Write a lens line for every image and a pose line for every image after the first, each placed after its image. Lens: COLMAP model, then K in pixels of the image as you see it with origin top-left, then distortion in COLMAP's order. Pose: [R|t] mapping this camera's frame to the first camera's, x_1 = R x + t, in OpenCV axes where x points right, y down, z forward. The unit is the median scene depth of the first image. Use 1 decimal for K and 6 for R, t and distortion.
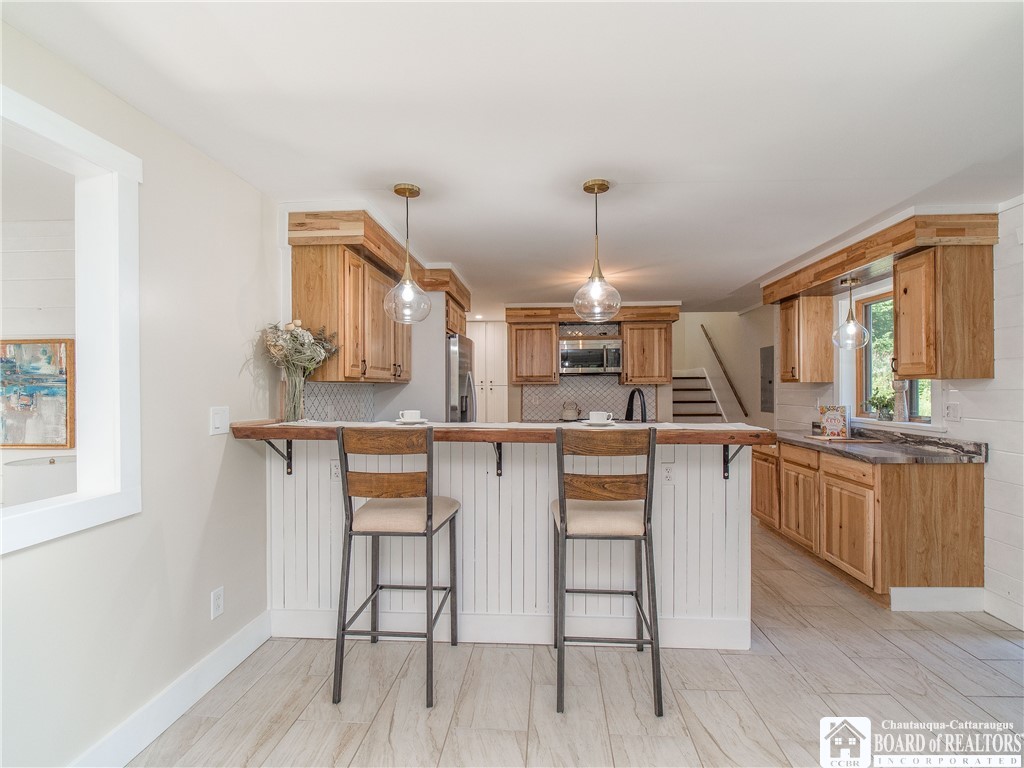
lens RADIAL K [[496.4, 0, 517.1], [0, 496.4, 387.8], [0, 0, 1]] dist [-0.001470, -0.001558]
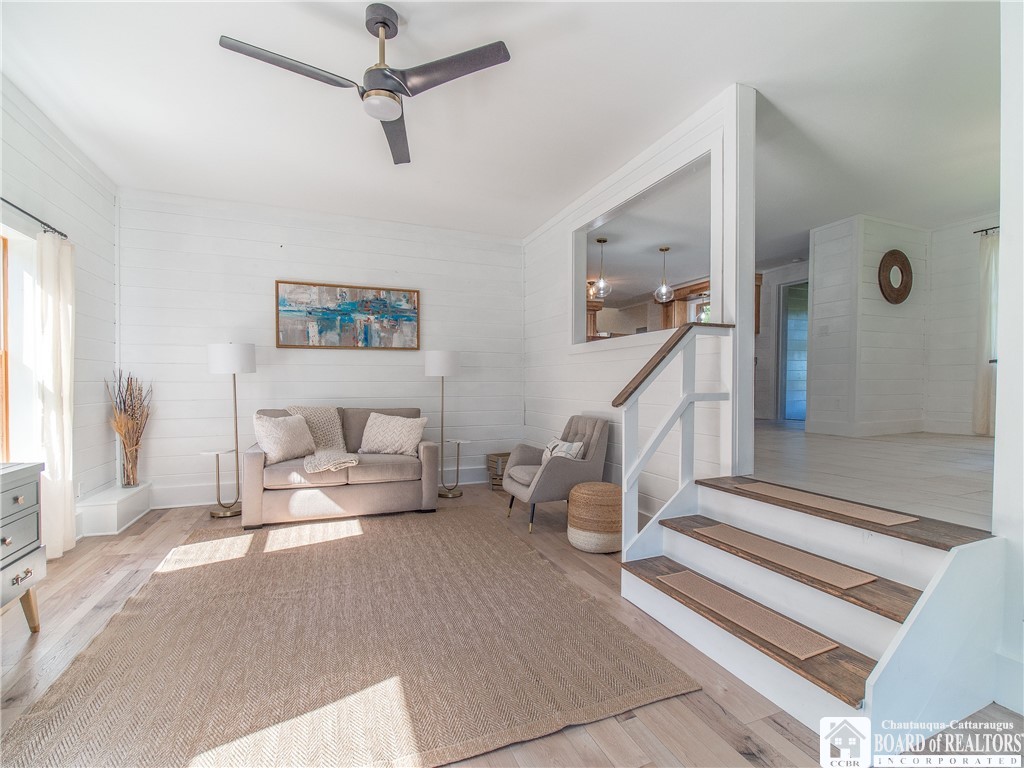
lens RADIAL K [[466.7, 0, 510.5], [0, 466.7, 391.5], [0, 0, 1]] dist [0.011050, 0.000314]
pose [[0.899343, -0.007096, 0.437186, -1.357360], [0.000007, 0.999869, 0.016213, 0.247114], [-0.437244, -0.014578, 0.899225, -0.706146]]
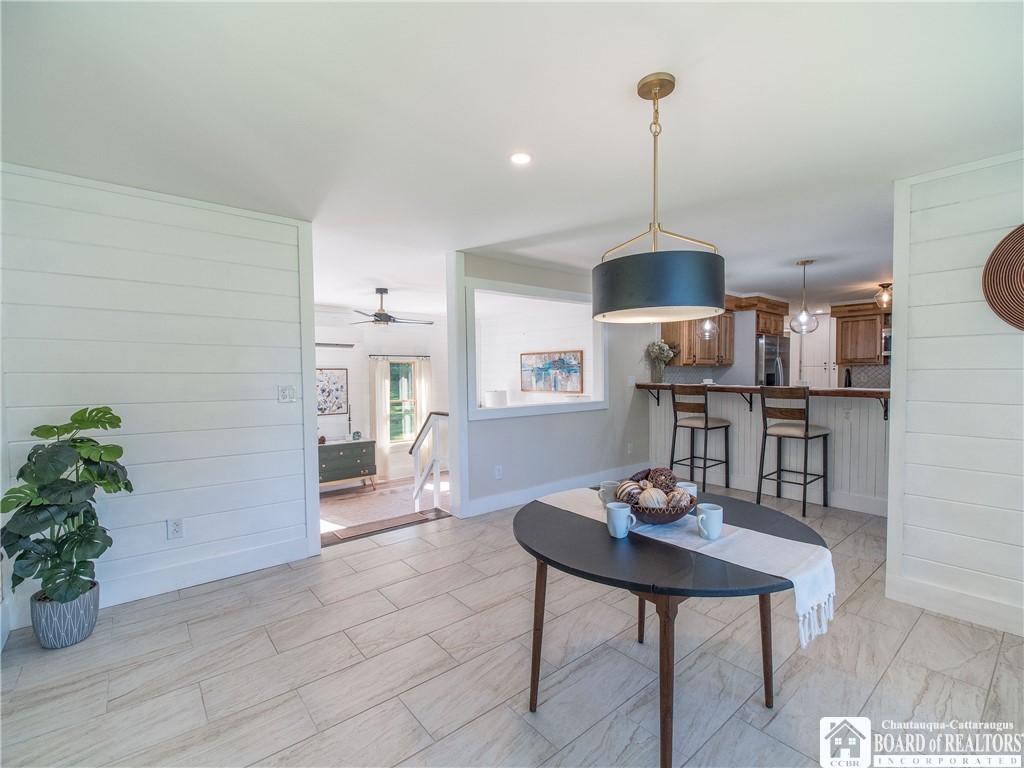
lens RADIAL K [[466.7, 0, 517.9], [0, 466.7, 385.9], [0, 0, 1]] dist [0.011050, 0.000314]
pose [[0.697197, 0.020828, -0.716577, 0.583666], [0.006255, 0.999363, 0.035132, -0.002097], [0.716852, -0.028976, 0.696623, -0.898028]]
